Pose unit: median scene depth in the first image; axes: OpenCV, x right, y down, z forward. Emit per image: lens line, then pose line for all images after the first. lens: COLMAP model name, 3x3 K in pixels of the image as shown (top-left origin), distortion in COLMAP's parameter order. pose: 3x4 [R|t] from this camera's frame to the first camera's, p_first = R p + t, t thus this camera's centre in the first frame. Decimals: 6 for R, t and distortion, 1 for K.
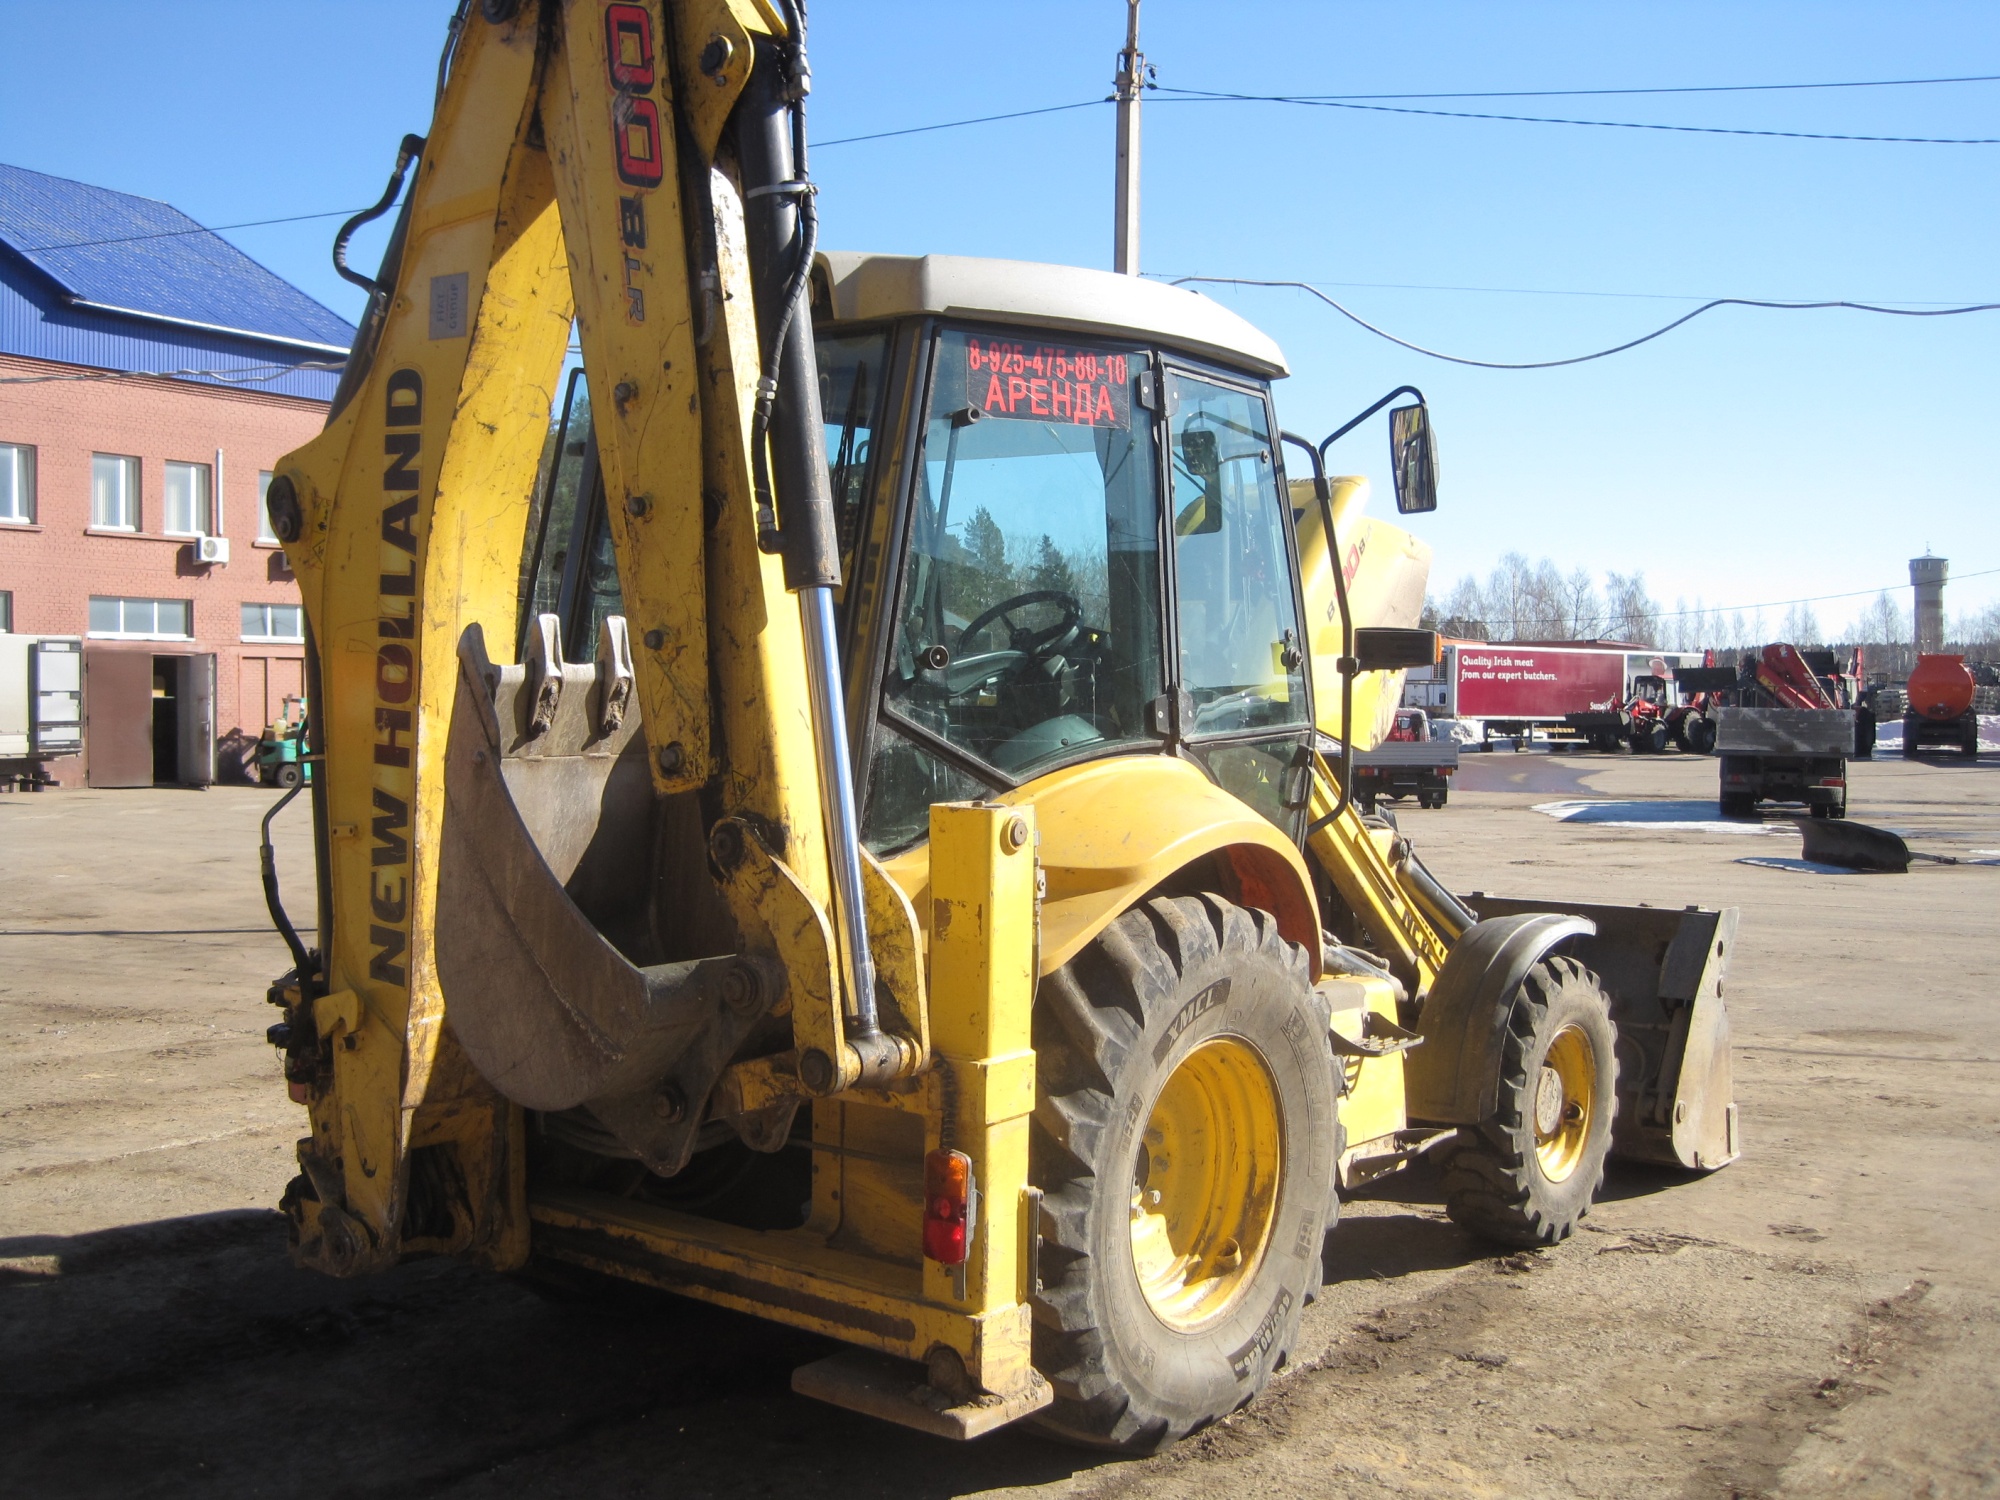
lens RADIAL K [[2084.6, 0, 974.6], [0, 2084.6, 727.6], [0, 0, 1]] dist [-0.183796, 0.162827]
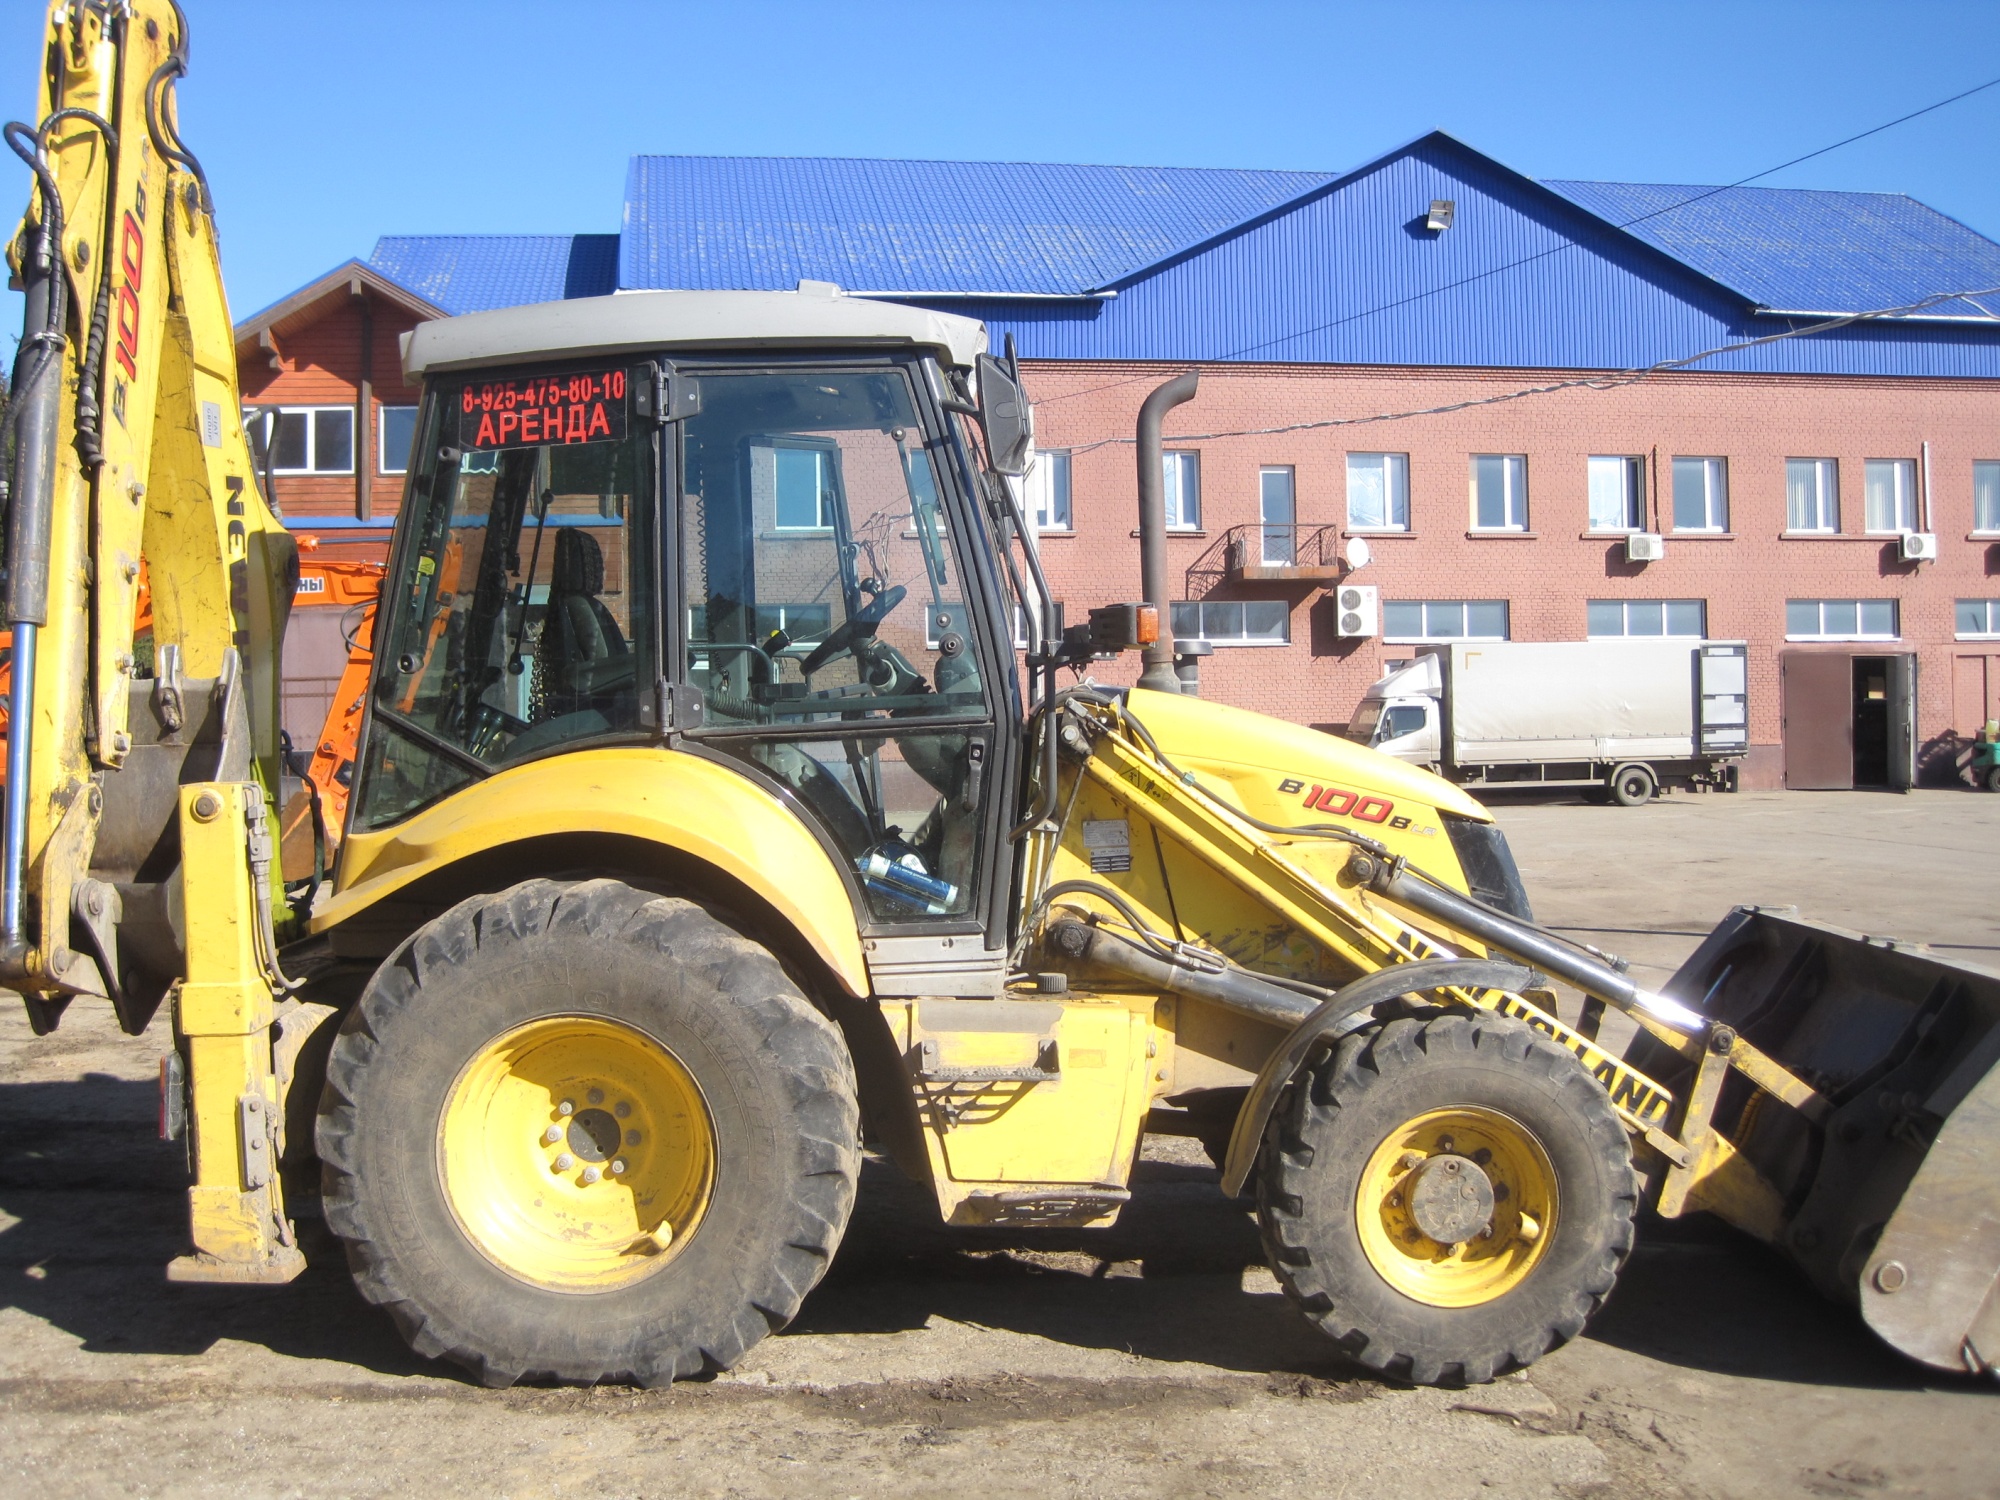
lens RADIAL K [[2084.6, 0, 974.6], [0, 2084.6, 727.6], [0, 0, 1]] dist [-0.183796, 0.162827]
pose [[0.598563, -0.005679, -0.801056, 0.150432], [0.004320, 0.999983, -0.003861, 0.001193], [0.801064, -0.001150, 0.598577, 0.074988]]
